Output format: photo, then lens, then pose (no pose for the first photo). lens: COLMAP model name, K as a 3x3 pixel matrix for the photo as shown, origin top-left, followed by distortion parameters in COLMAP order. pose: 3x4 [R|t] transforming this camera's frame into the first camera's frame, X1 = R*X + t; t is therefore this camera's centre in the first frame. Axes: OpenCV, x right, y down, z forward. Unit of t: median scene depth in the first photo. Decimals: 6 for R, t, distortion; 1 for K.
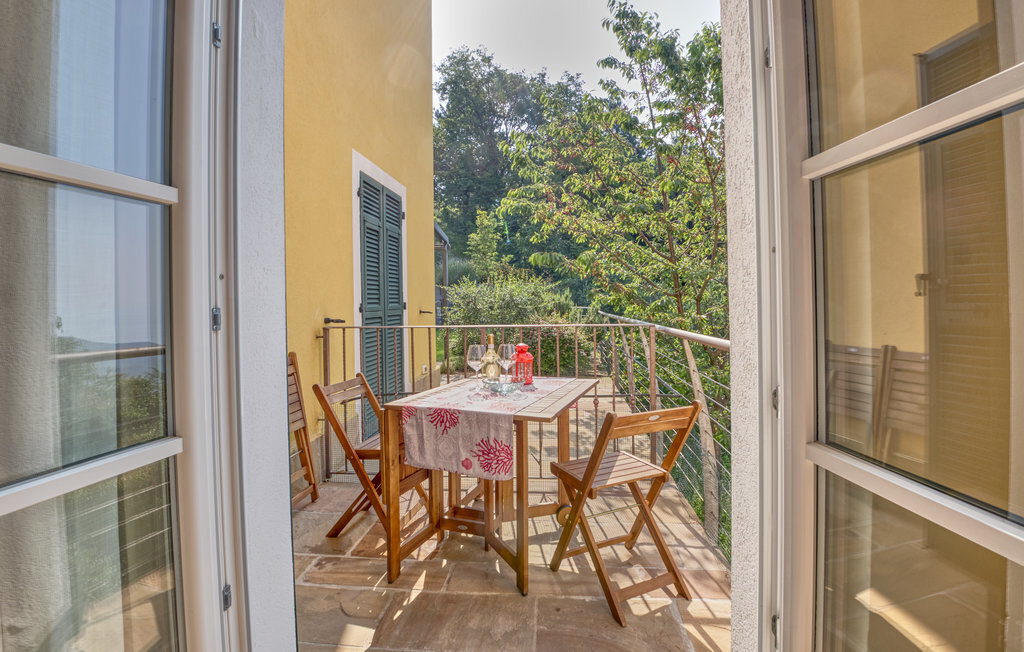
lens RADIAL K [[456.2, 0, 500.4], [0, 456.2, 284.8], [0, 0, 1]] dist [-0.039426, -0.001025]
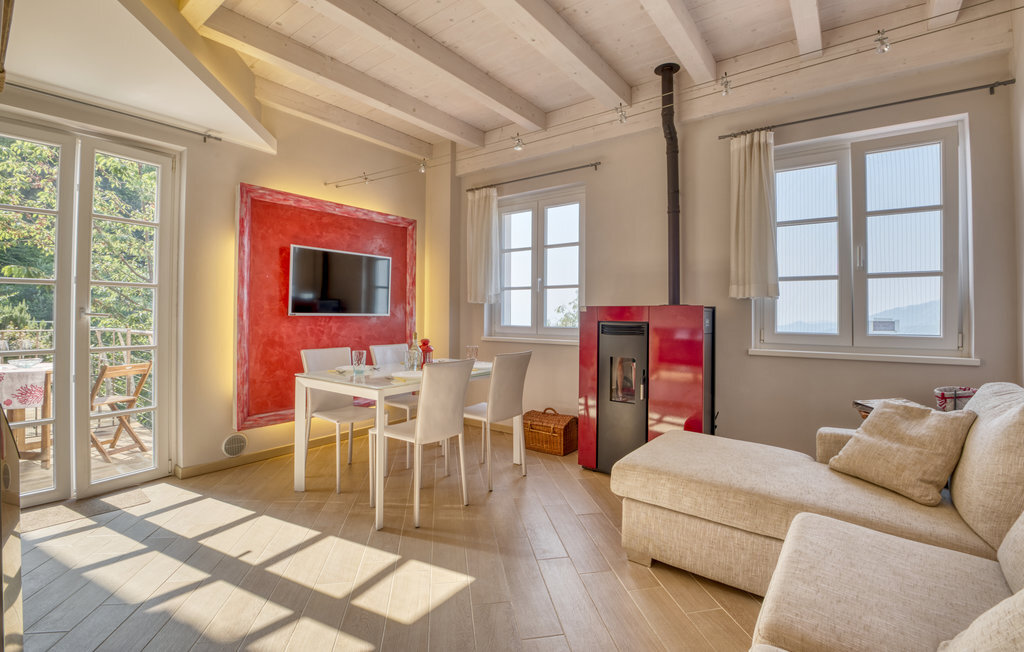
lens RADIAL K [[456.2, 0, 534.0], [0, 456.2, 306.7], [0, 0, 1]] dist [-0.039426, -0.001025]
pose [[0.485688, 0.031992, 0.873547, -0.220163], [-0.041886, 0.999034, -0.013300, -0.022089], [-0.873128, -0.030130, 0.486558, -0.660416]]
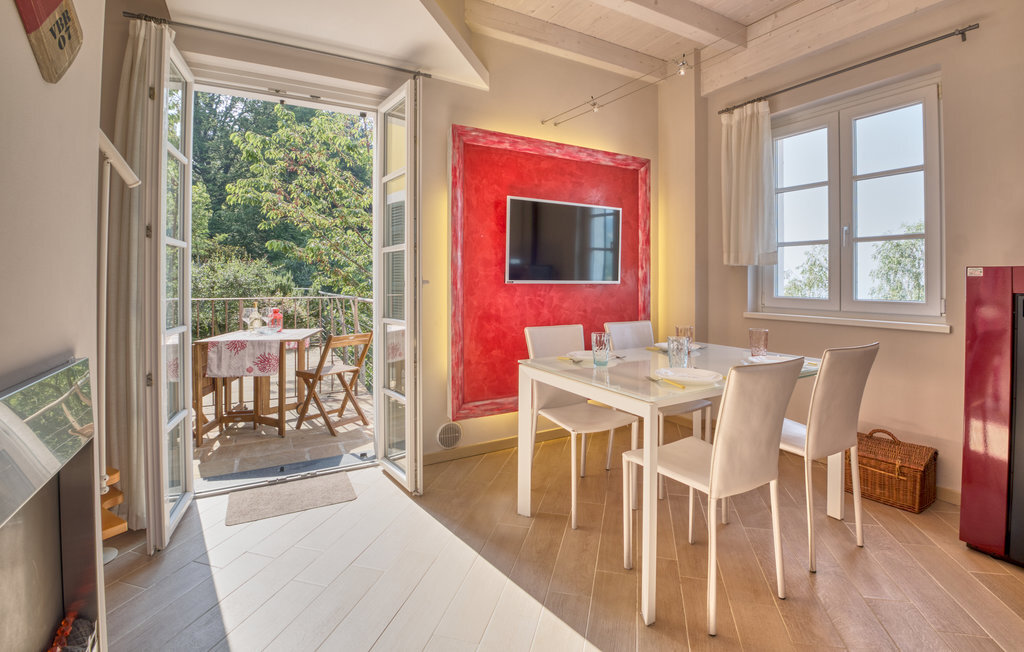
lens RADIAL K [[456.2, 0, 523.9], [0, 456.2, 279.8], [0, 0, 1]] dist [-0.039426, -0.001025]
pose [[0.799205, 0.016525, 0.600832, -0.113220], [-0.033740, 0.999279, 0.017396, -0.016745], [-0.600111, -0.034175, 0.799186, -0.443707]]
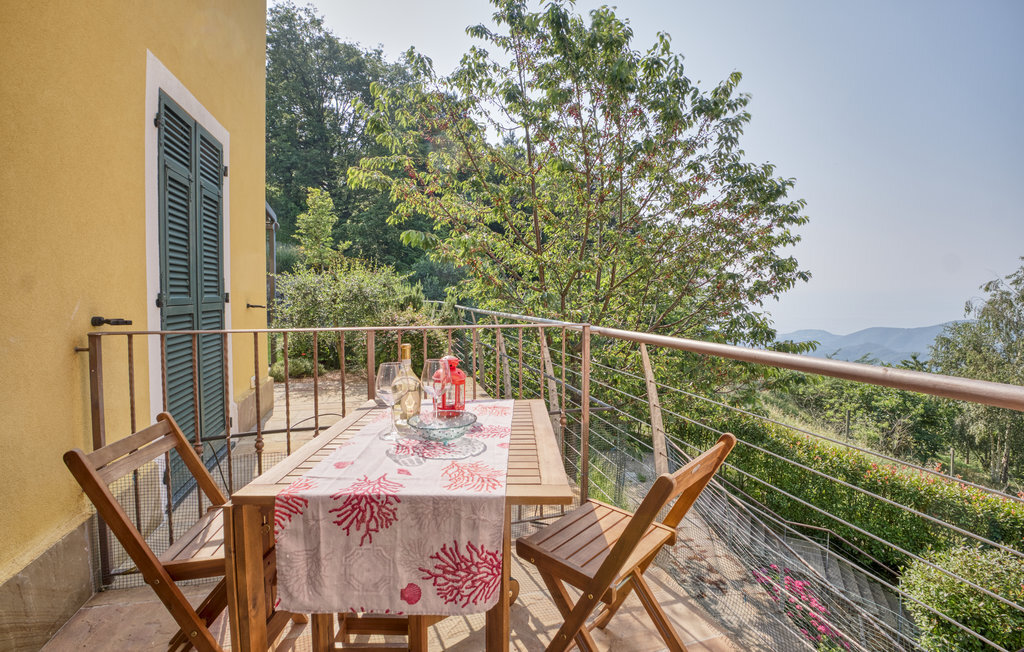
lens RADIAL K [[456.2, 0, 496.3], [0, 456.2, 301.0], [0, 0, 1]] dist [-0.039426, -0.001025]
pose [[0.933625, 0.009233, 0.358132, -0.067792], [-0.027167, 0.998614, 0.045076, 0.007913], [-0.357220, -0.051813, 0.932582, 0.186311]]
